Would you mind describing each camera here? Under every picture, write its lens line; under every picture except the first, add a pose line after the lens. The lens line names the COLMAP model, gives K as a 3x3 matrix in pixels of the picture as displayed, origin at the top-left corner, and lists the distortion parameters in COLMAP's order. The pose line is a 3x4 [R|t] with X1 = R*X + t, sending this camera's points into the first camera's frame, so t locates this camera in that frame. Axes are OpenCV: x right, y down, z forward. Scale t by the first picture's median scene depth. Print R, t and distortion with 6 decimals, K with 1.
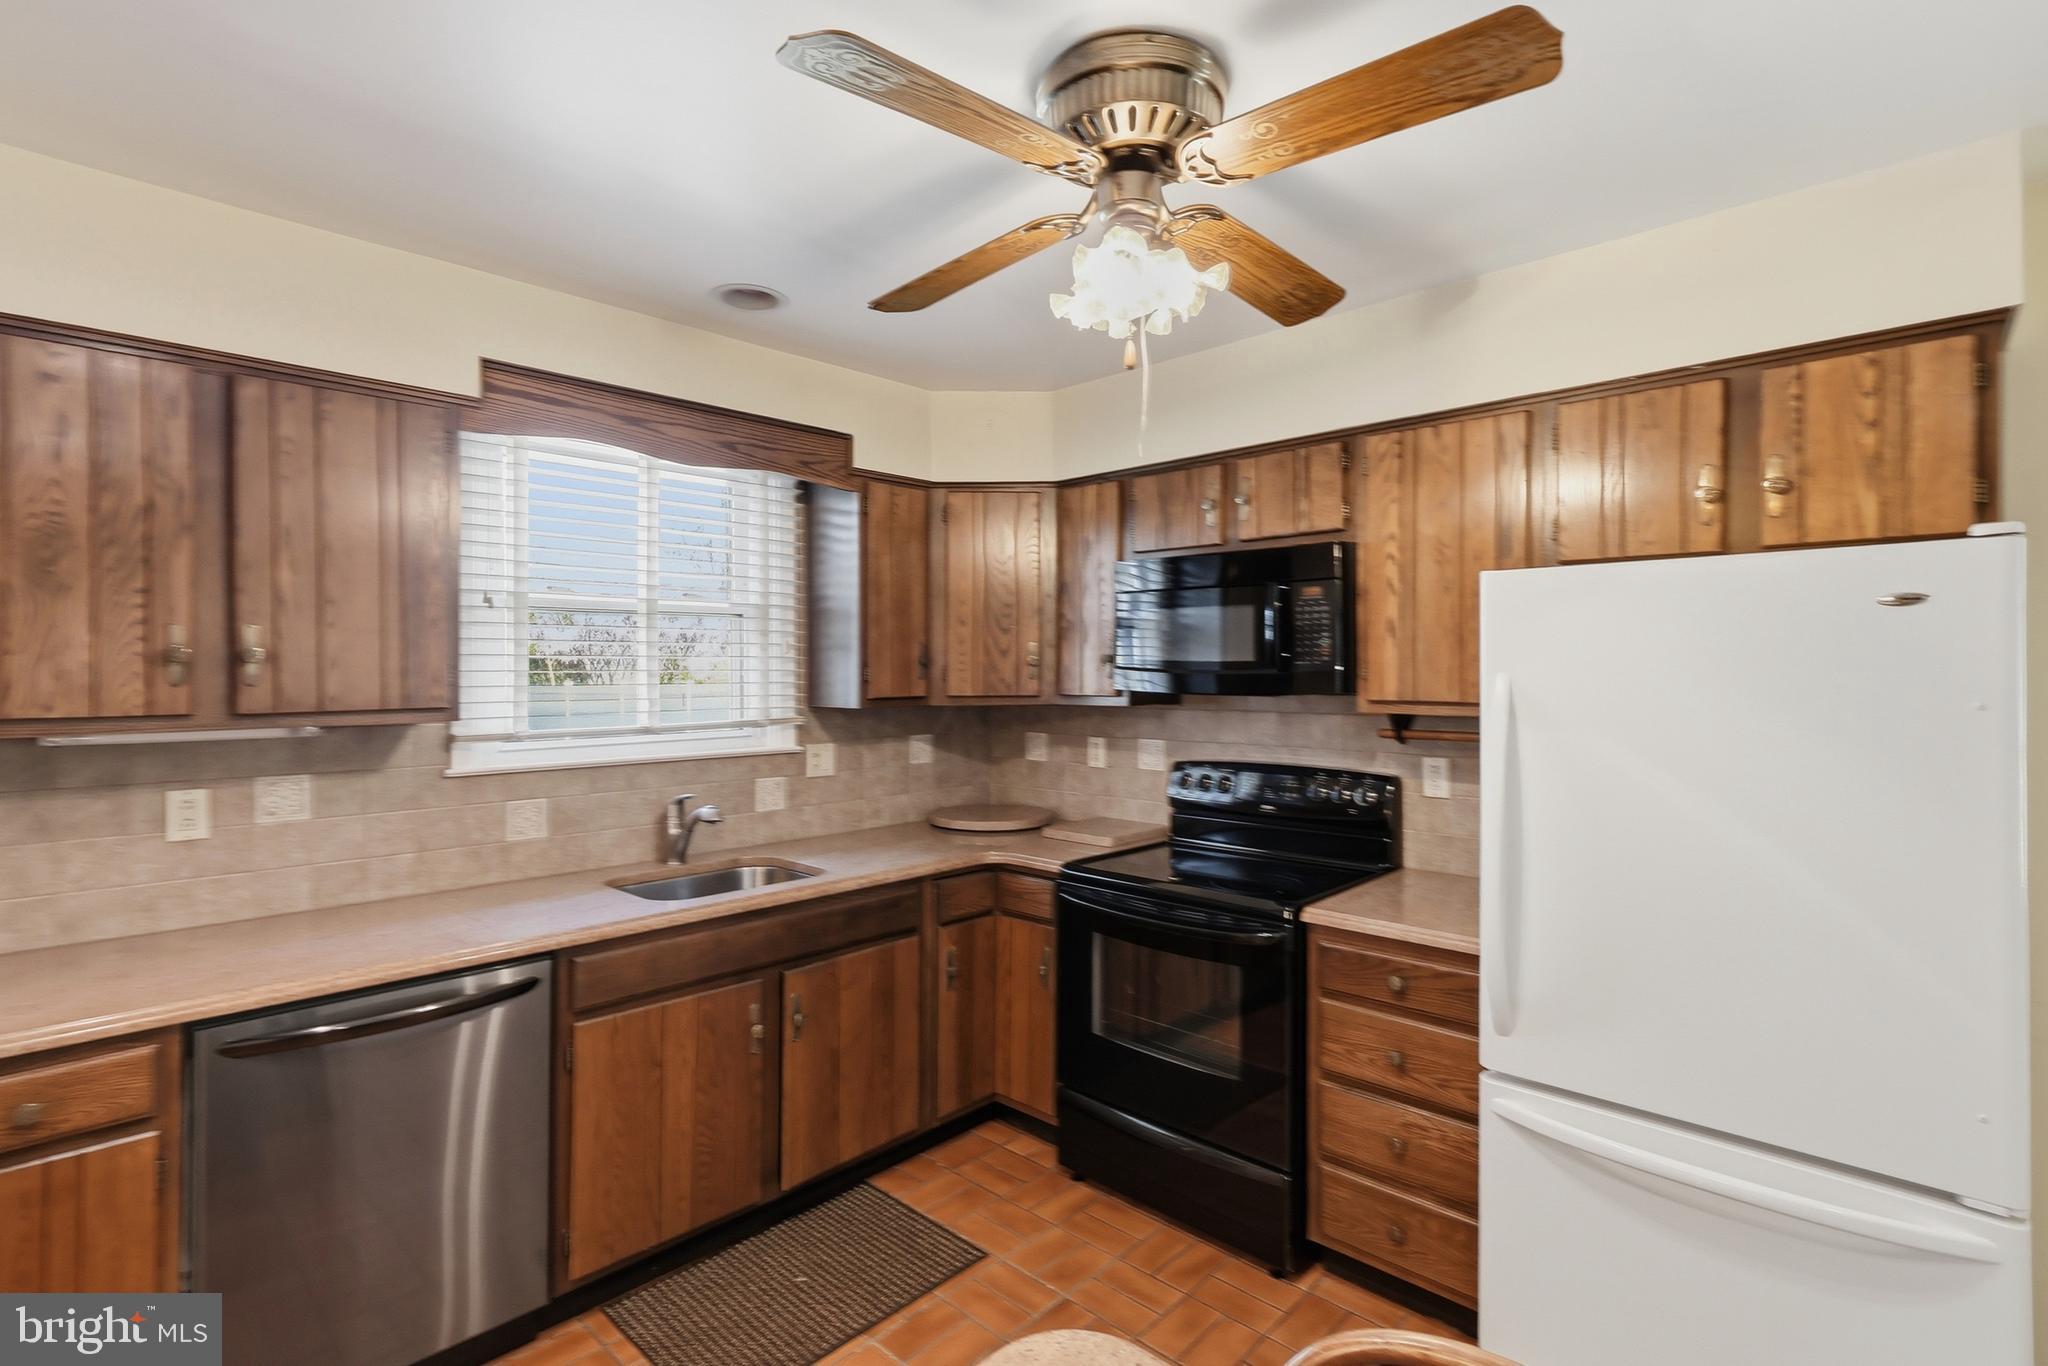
lens RADIAL K [[965.6, 0, 1021.8], [0, 965.6, 666.6], [0, 0, 1]] dist [-0.005222, 0.000944]
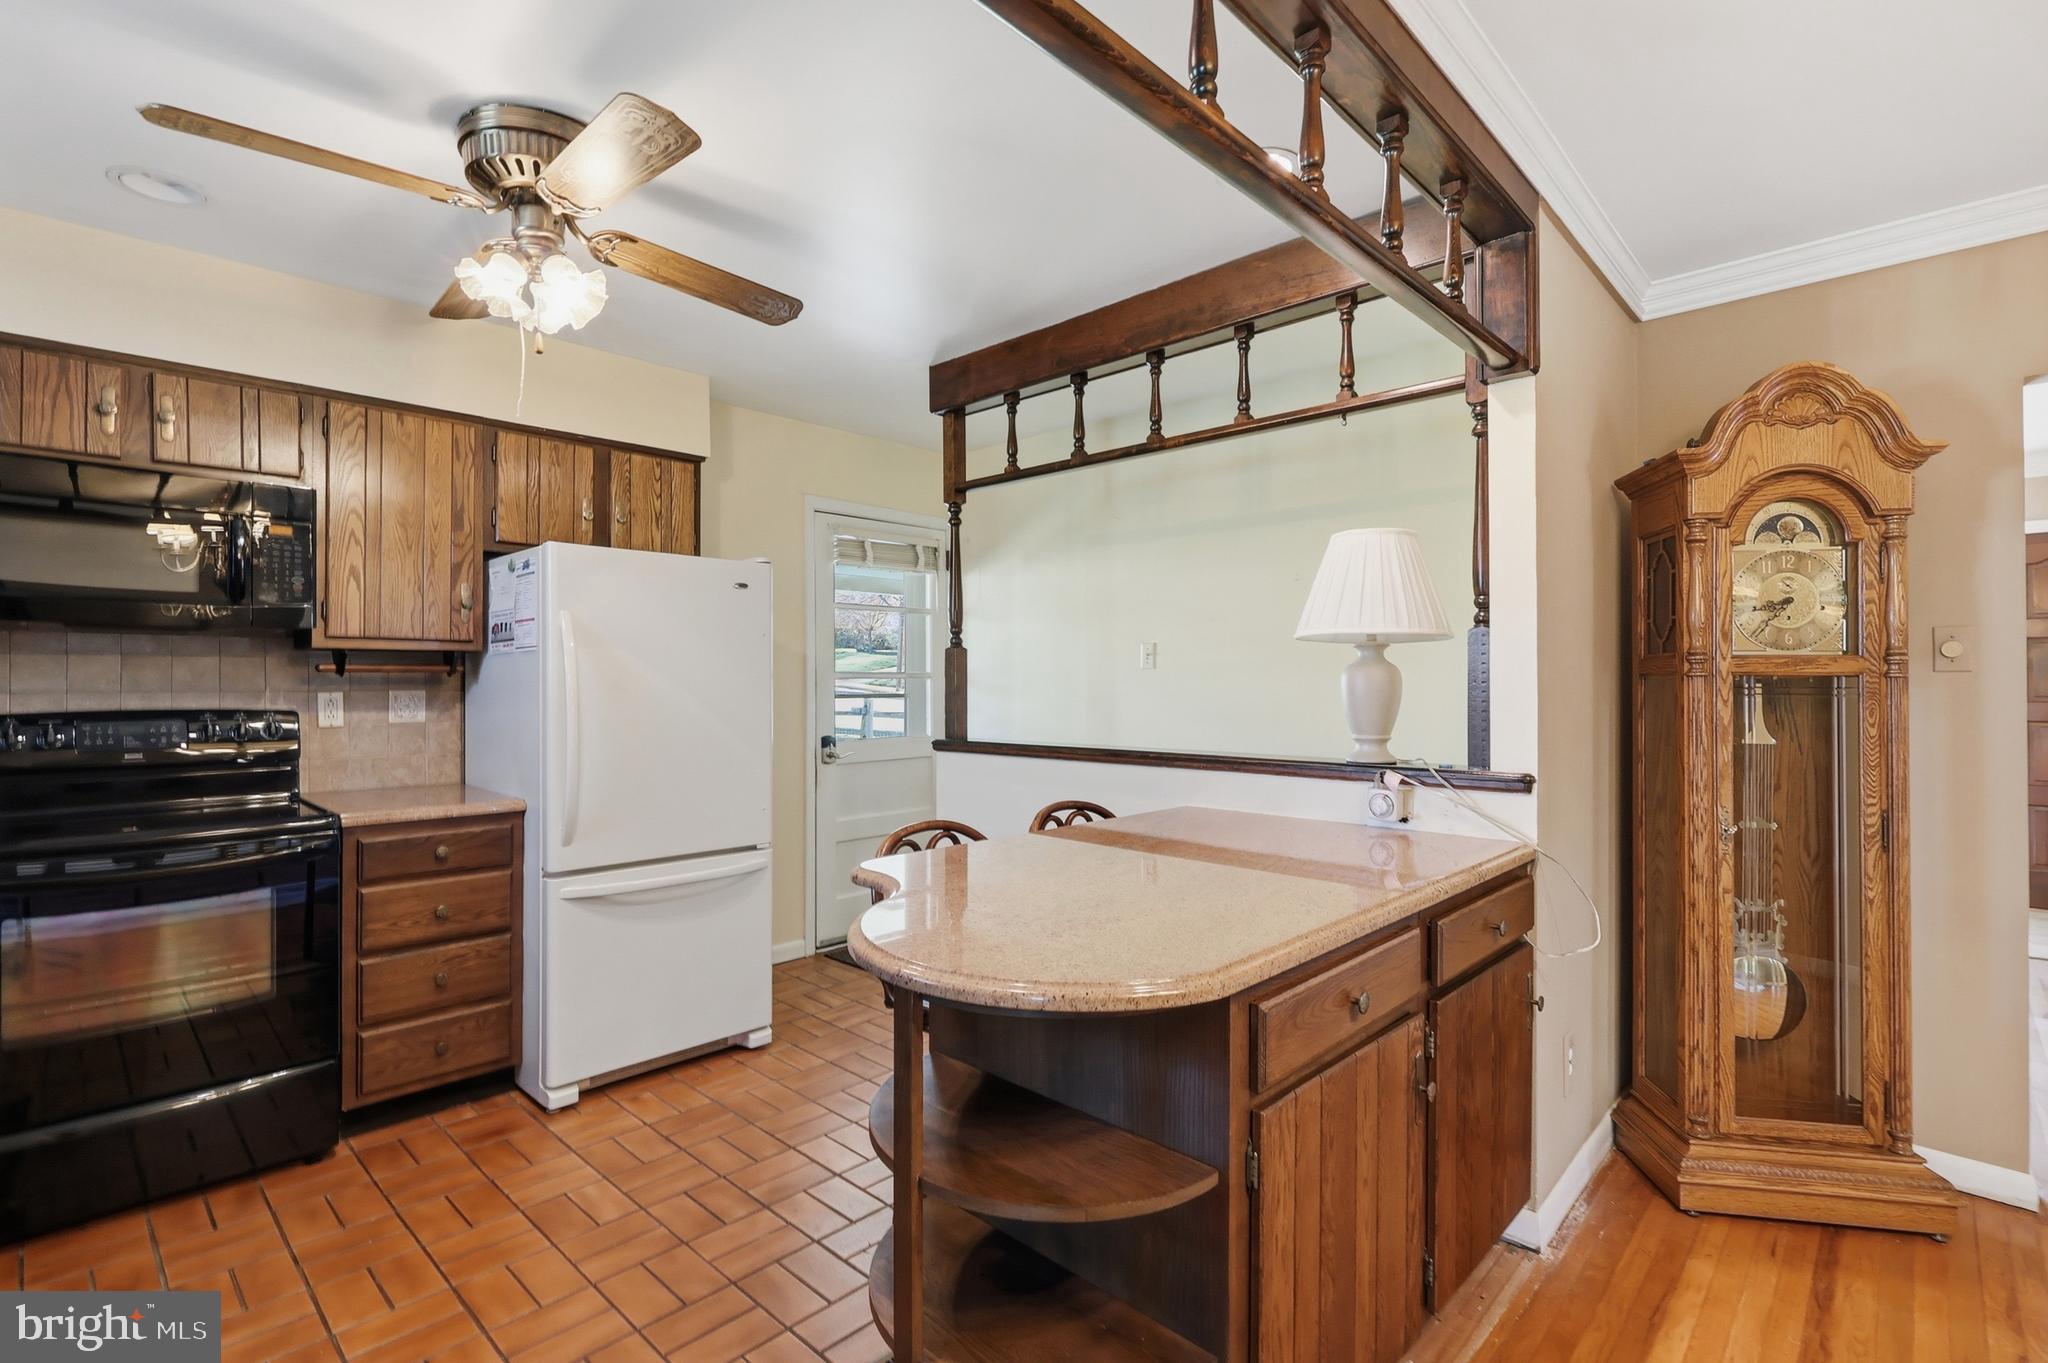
lens RADIAL K [[965.6, 0, 1012.8], [0, 965.6, 679.4], [0, 0, 1]] dist [-0.005222, 0.000944]
pose [[0.000450, 0.006287, 0.999980, -0.666543], [0.000016, 0.999980, -0.006287, 0.081847], [-1.000000, 0.000019, 0.000450, 0.180880]]
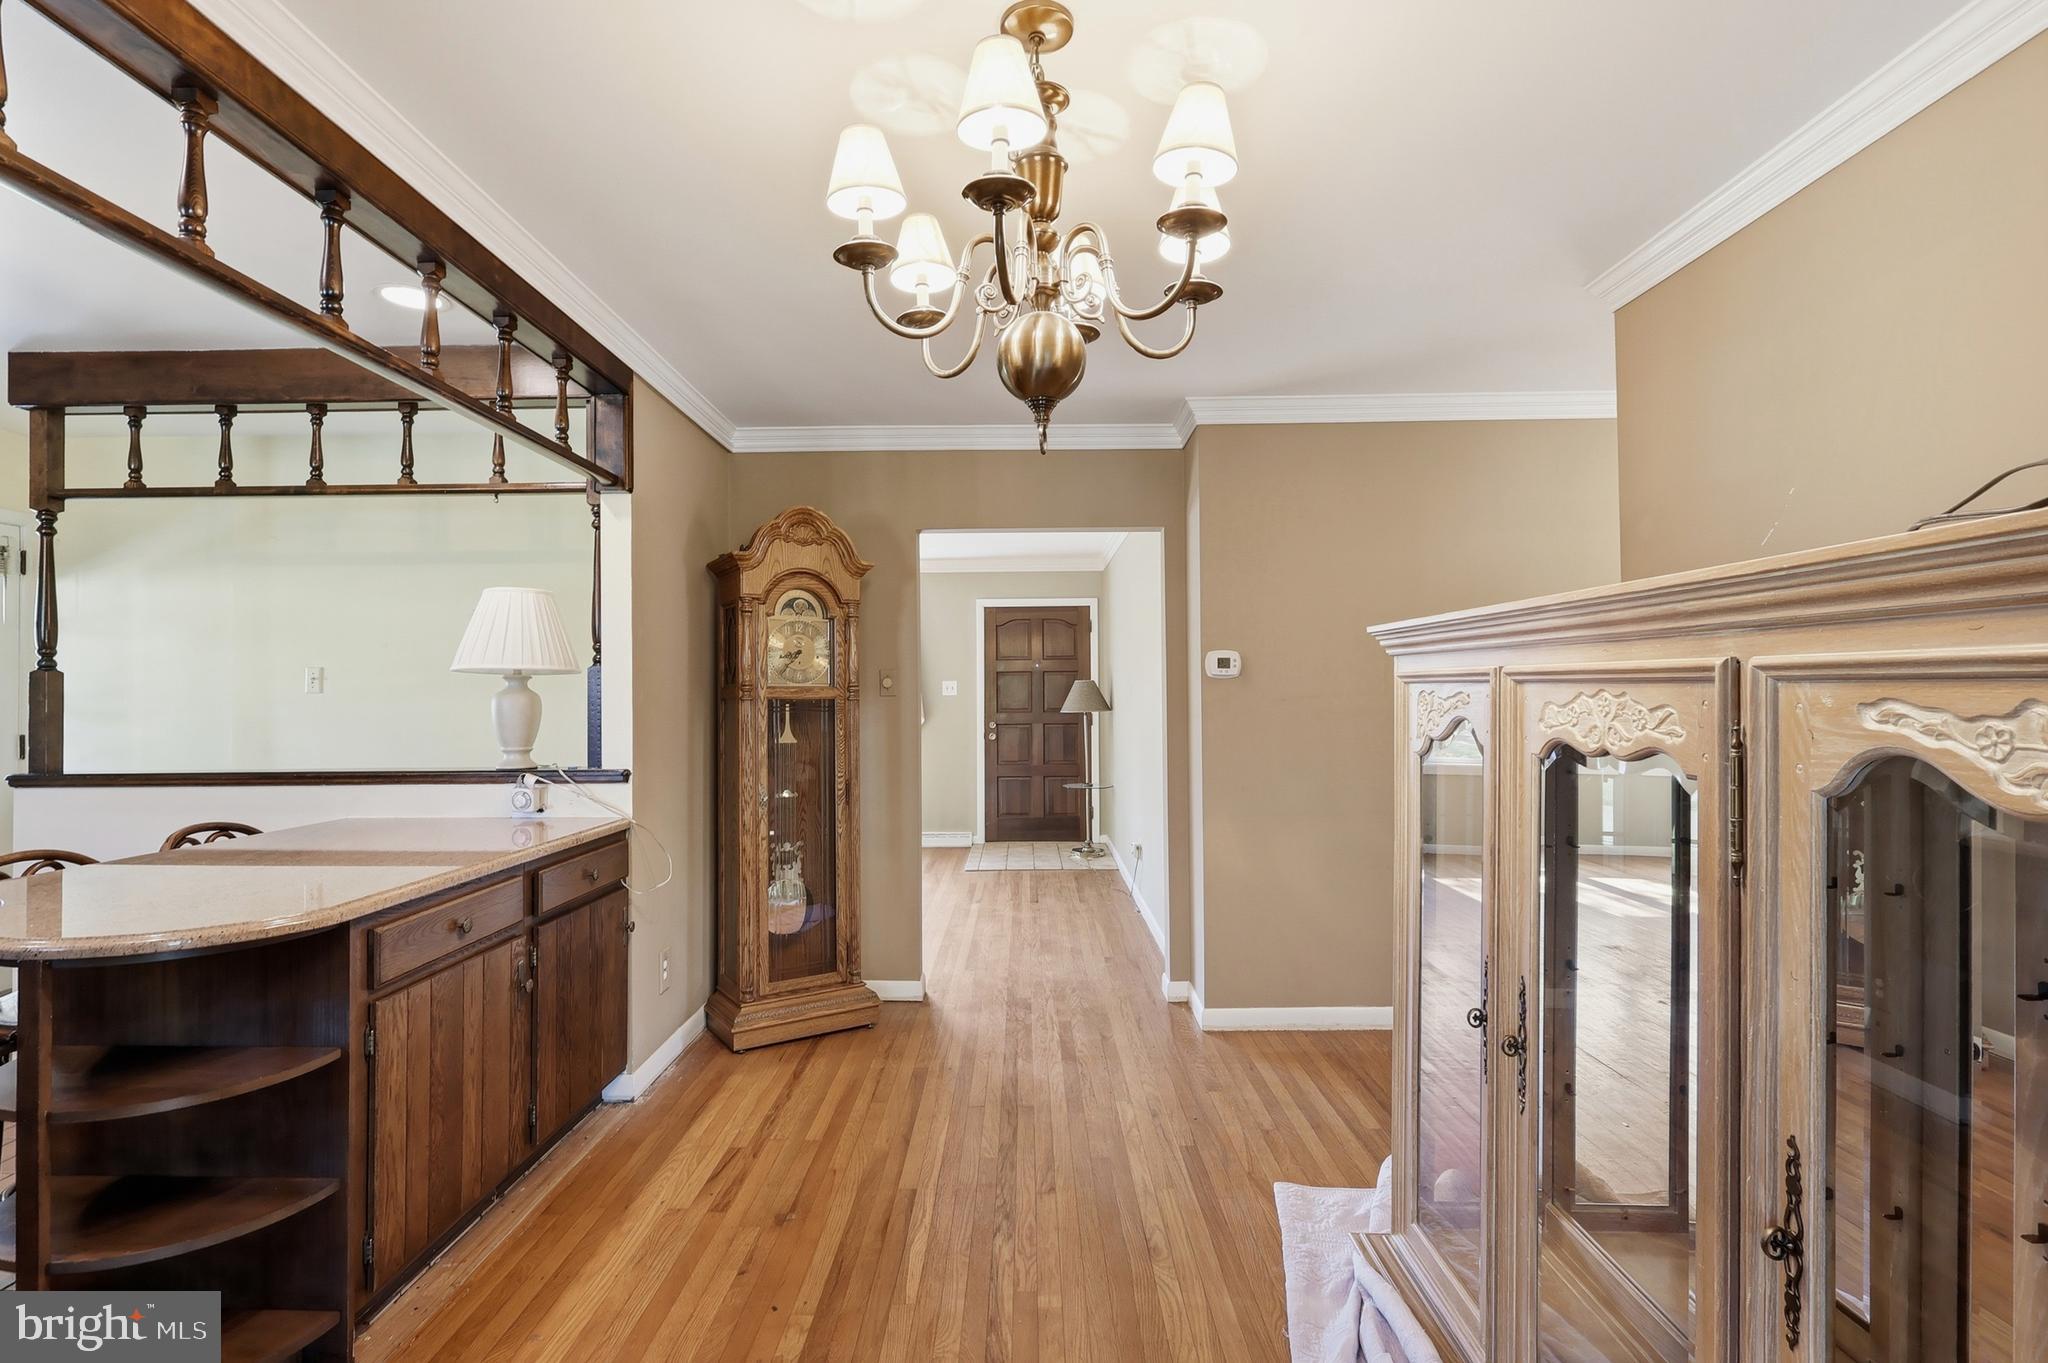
lens RADIAL K [[965.6, 0, 1031.6], [0, 965.6, 680.9], [0, 0, 1]] dist [-0.005222, 0.000944]
pose [[-0.690369, 0.021545, 0.723137, -1.008111], [0.009737, 0.999743, -0.020491, 0.078669], [-0.723392, -0.007105, -0.690401, 0.197809]]
